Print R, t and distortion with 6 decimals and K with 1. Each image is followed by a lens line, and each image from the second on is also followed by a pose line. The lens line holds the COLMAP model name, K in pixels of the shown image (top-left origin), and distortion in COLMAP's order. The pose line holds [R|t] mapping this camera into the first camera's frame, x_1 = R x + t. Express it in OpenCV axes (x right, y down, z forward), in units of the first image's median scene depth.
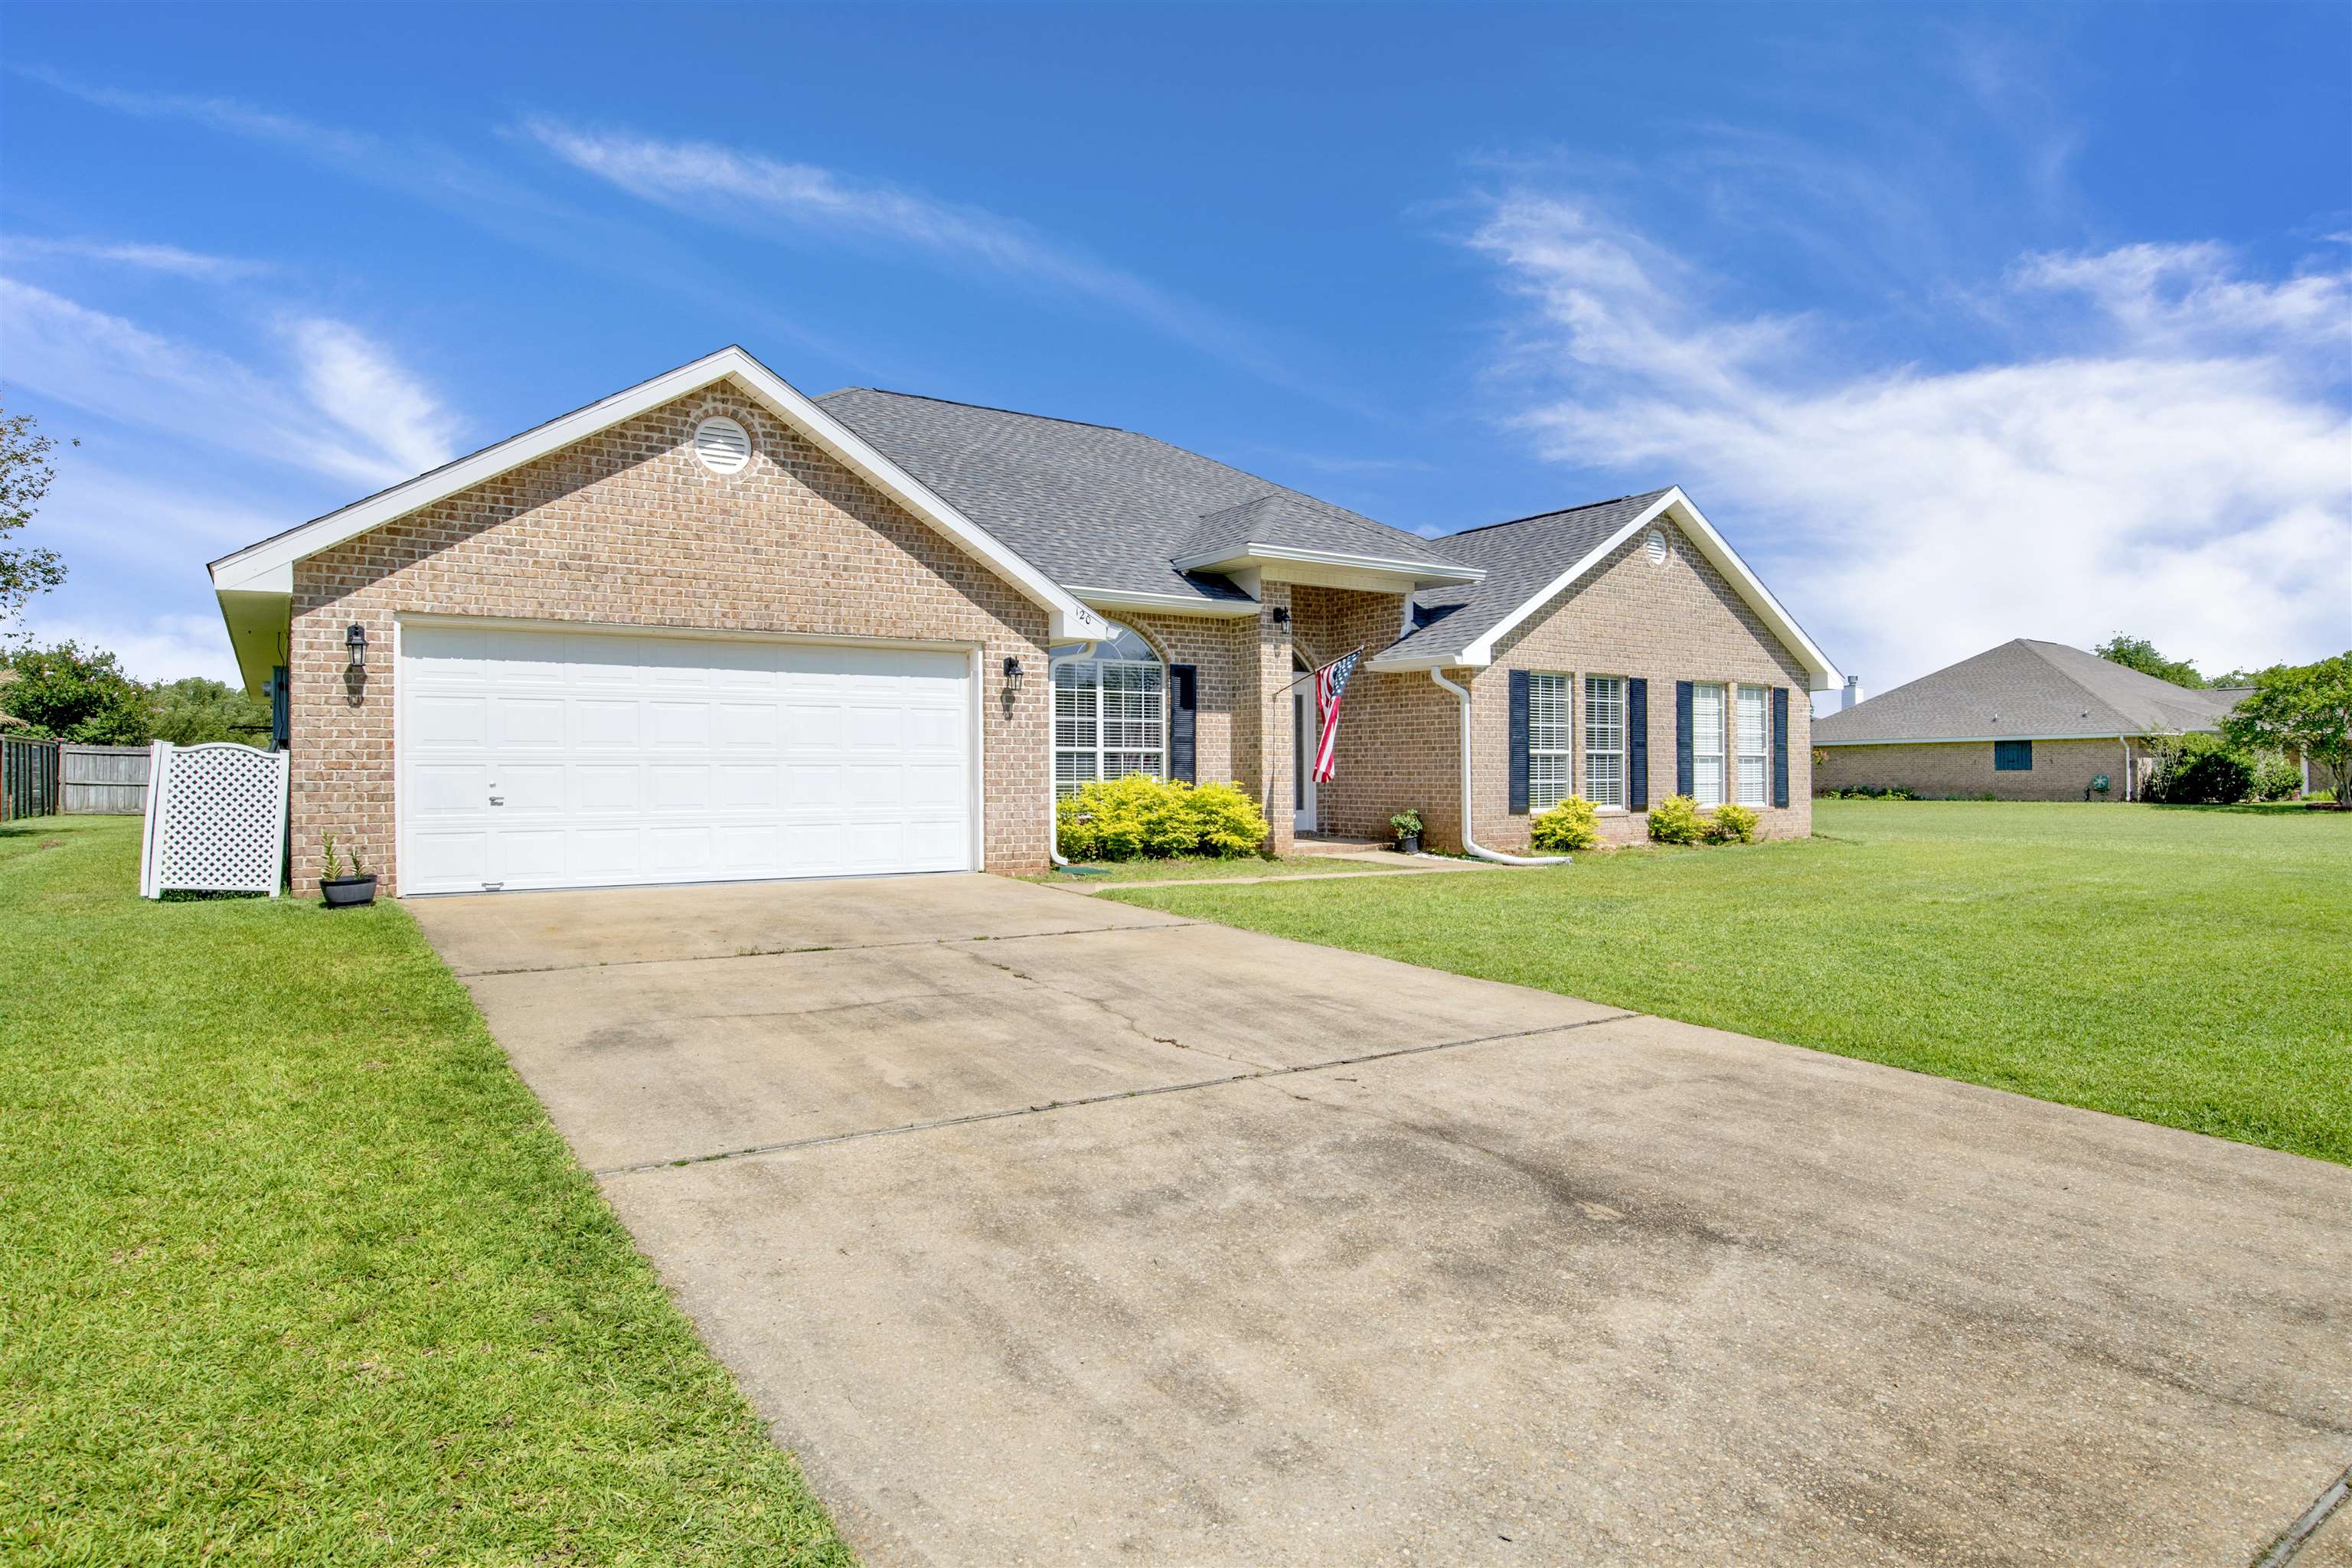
lens RADIAL K [[1367.0, 0, 1174.5], [0, 1367.0, 774.4], [0, 0, 1]] dist [-0.051935, 0.001977]
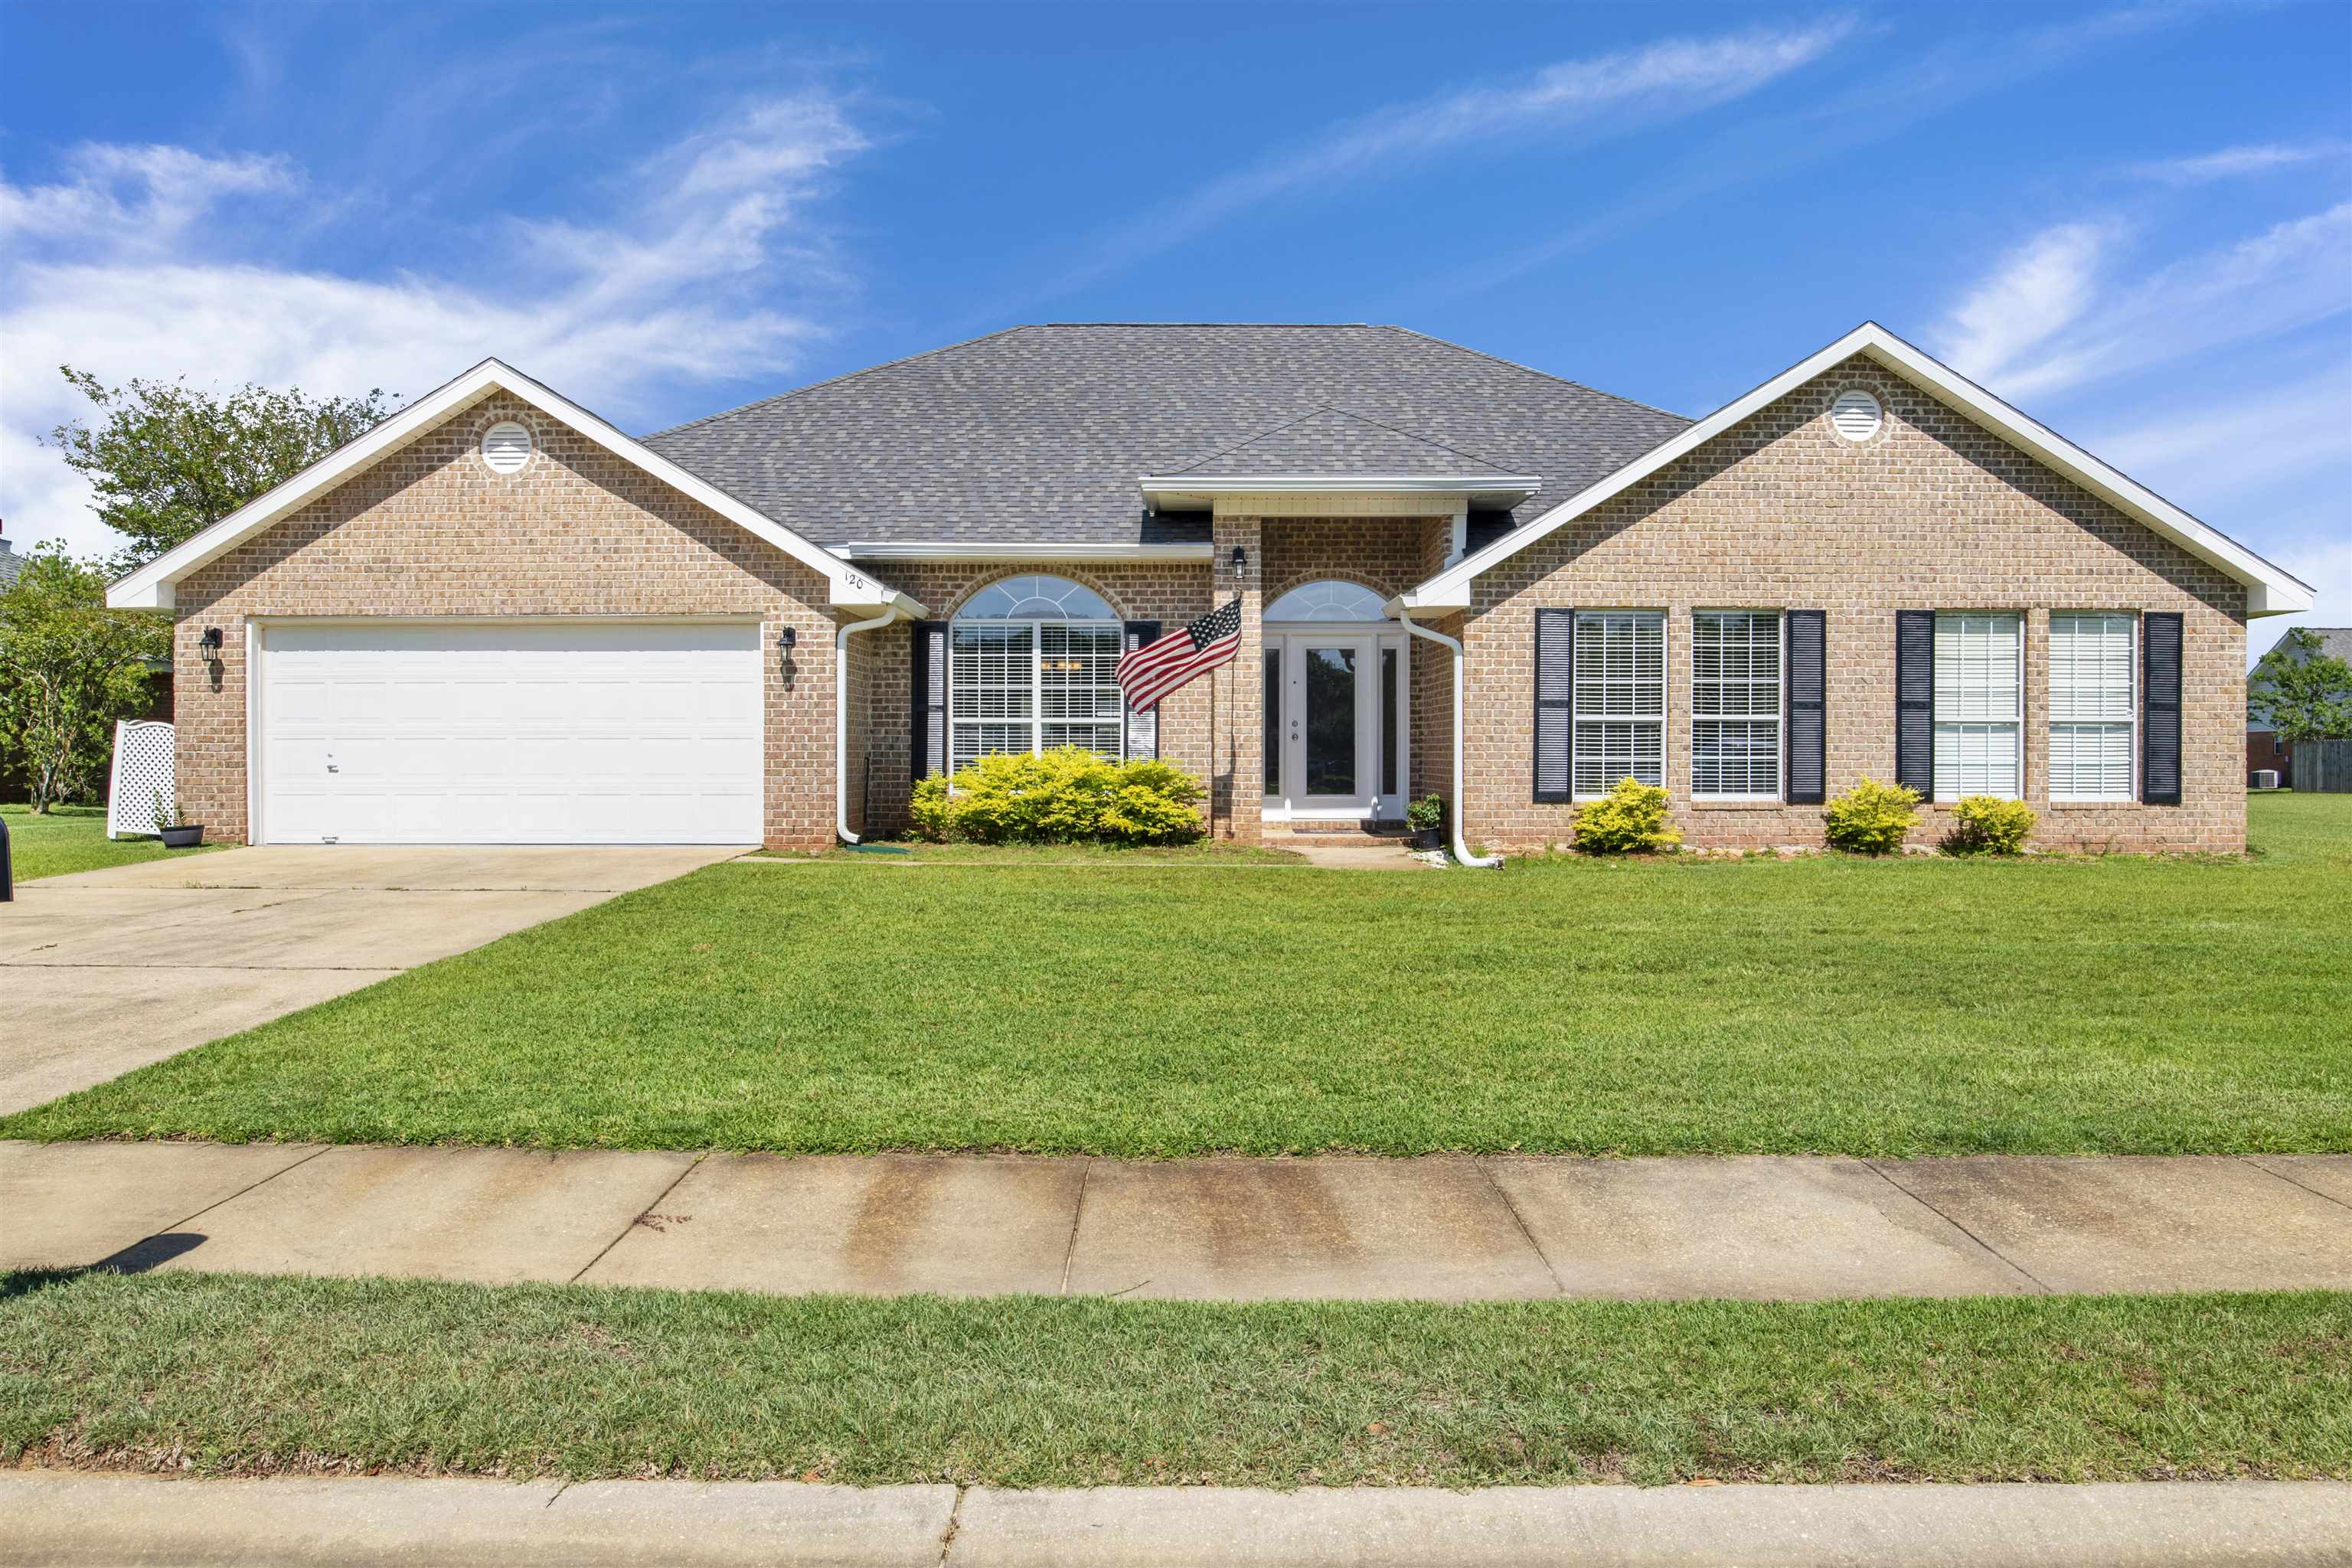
lens RADIAL K [[1792.7, 0, 1180.7], [0, 1792.7, 776.3], [0, 0, 1]] dist [-0.039637, 0.000054]
pose [[0.824981, 0.008941, -0.565090, 0.833228], [-0.002339, 0.999920, 0.012406, 0.004295], [0.565155, -0.008913, 0.824936, 0.102147]]
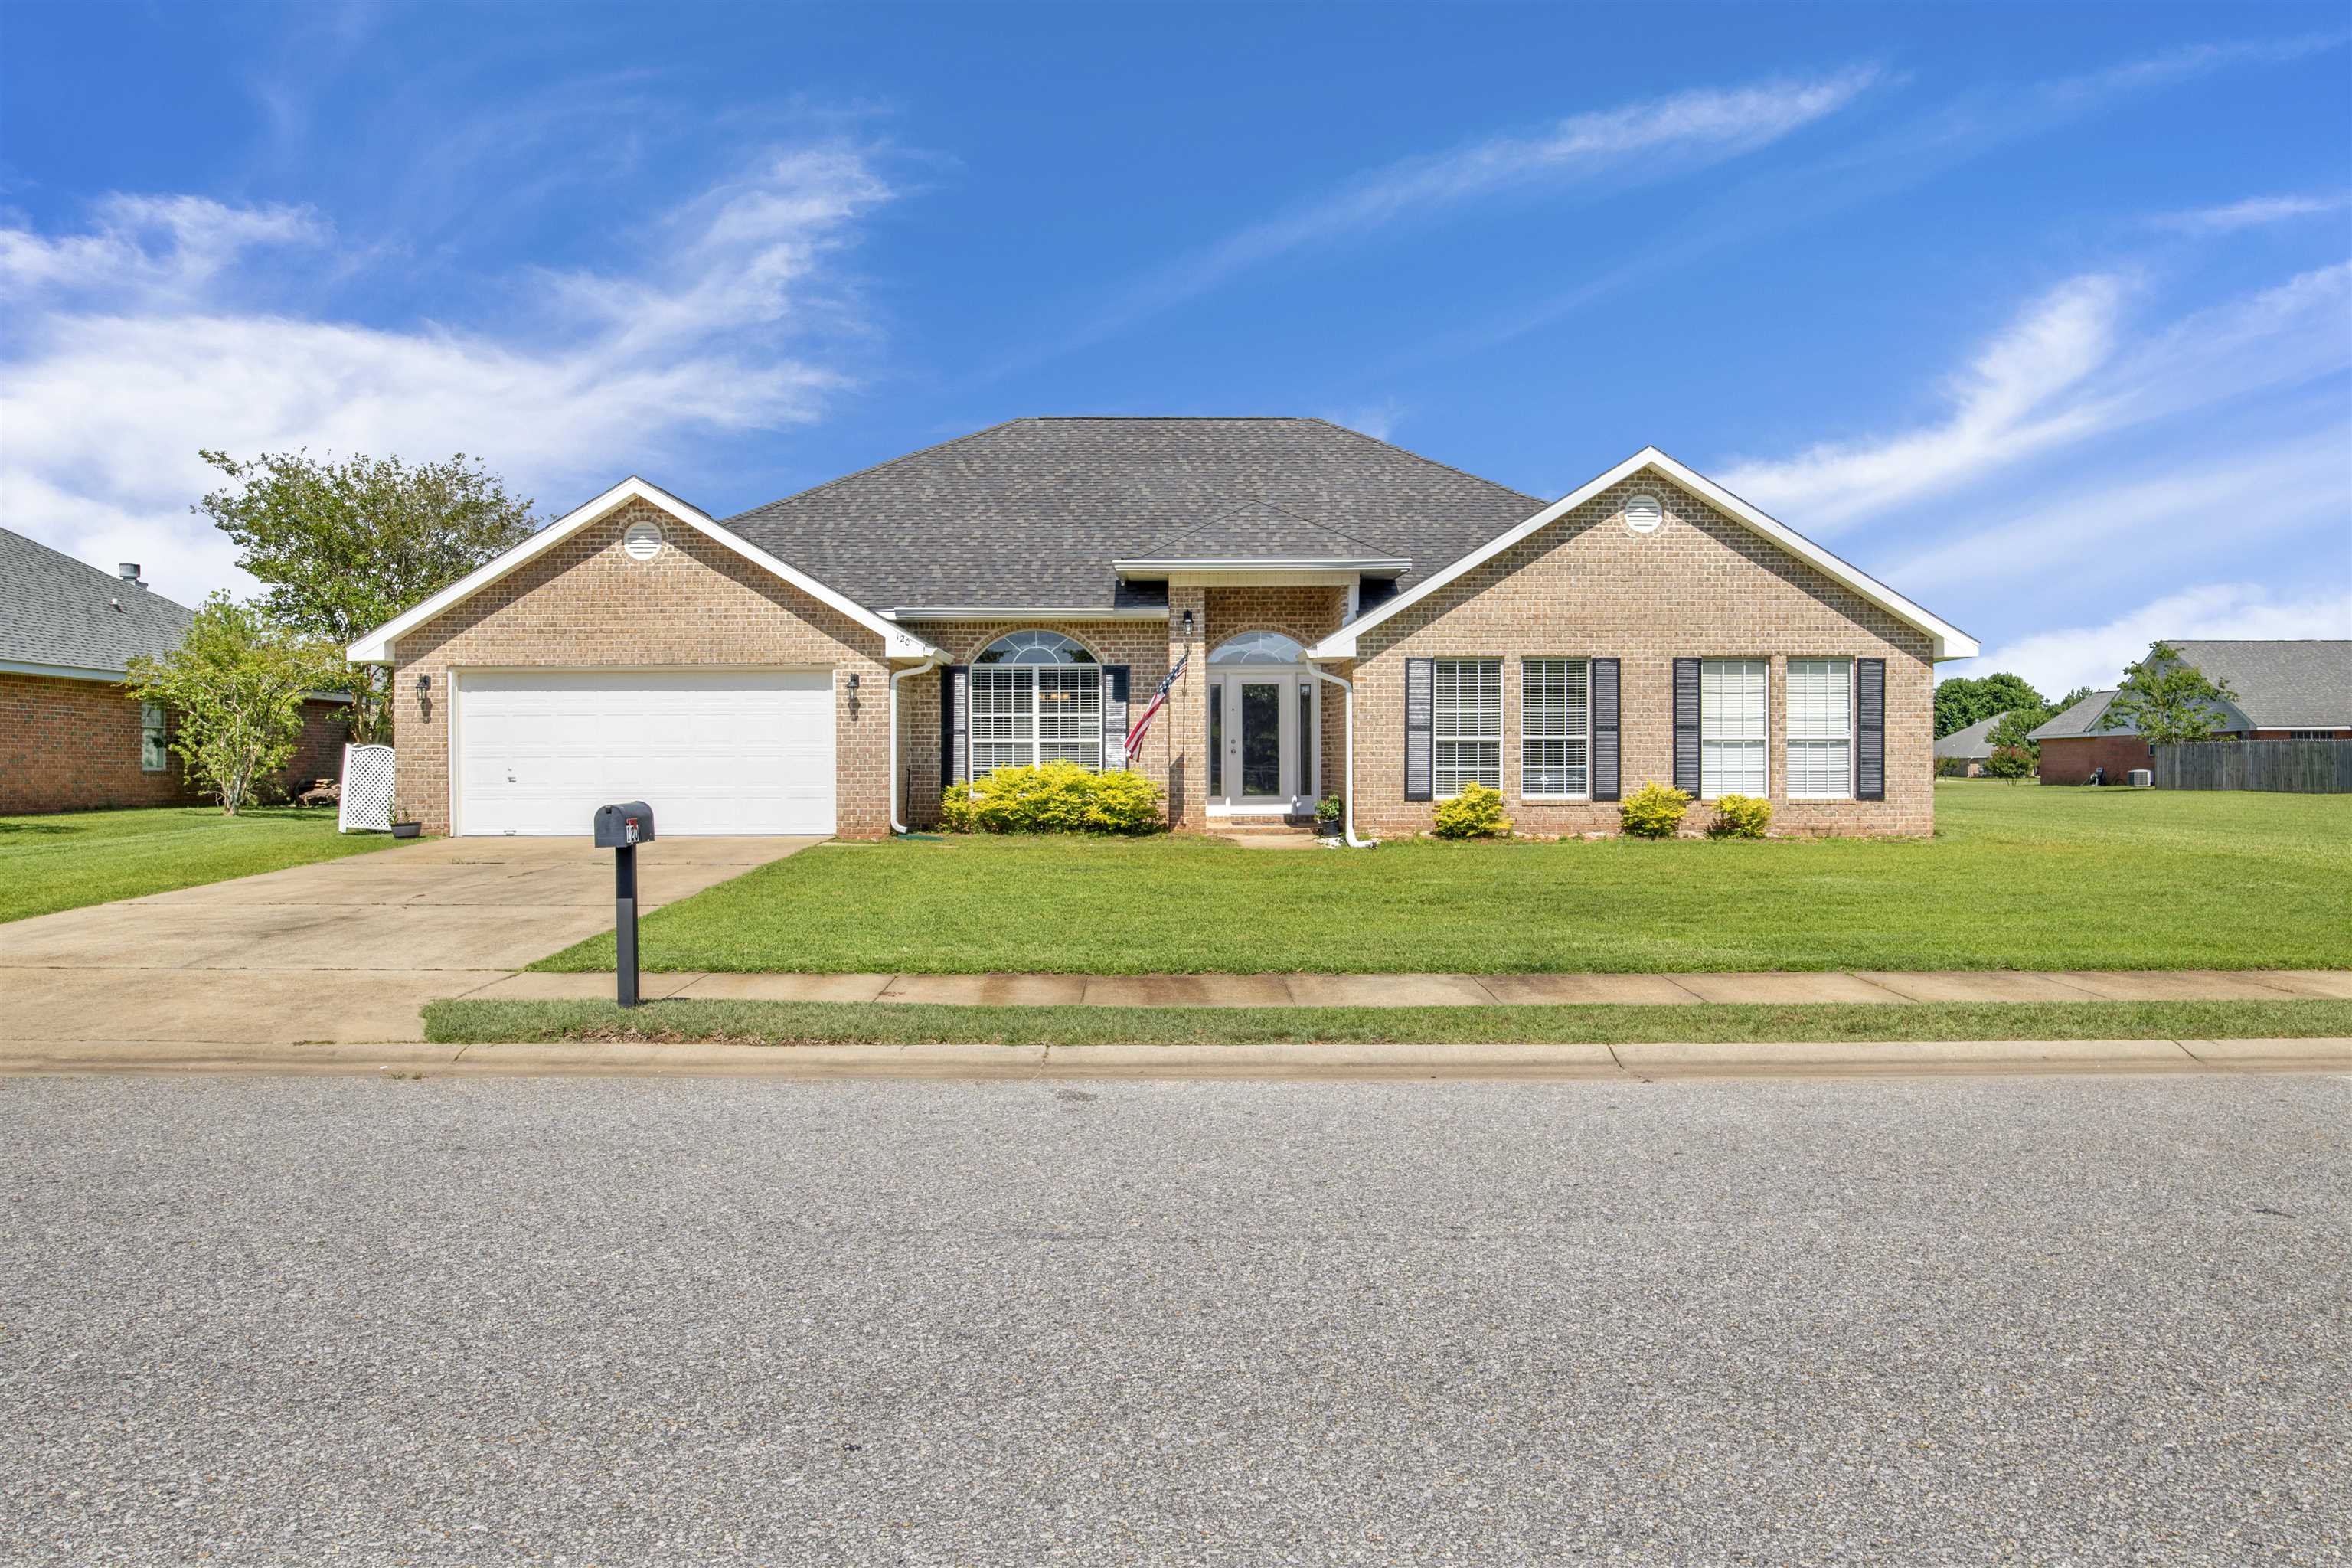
lens RADIAL K [[1792.7, 0, 1170.7], [0, 1792.7, 782.8], [0, 0, 1]] dist [-0.039637, 0.000054]
pose [[0.829119, 0.006690, -0.559031, 1.099797], [0.001953, 0.999888, 0.014862, -0.005356], [0.559068, -0.013414, 0.829013, -0.264781]]
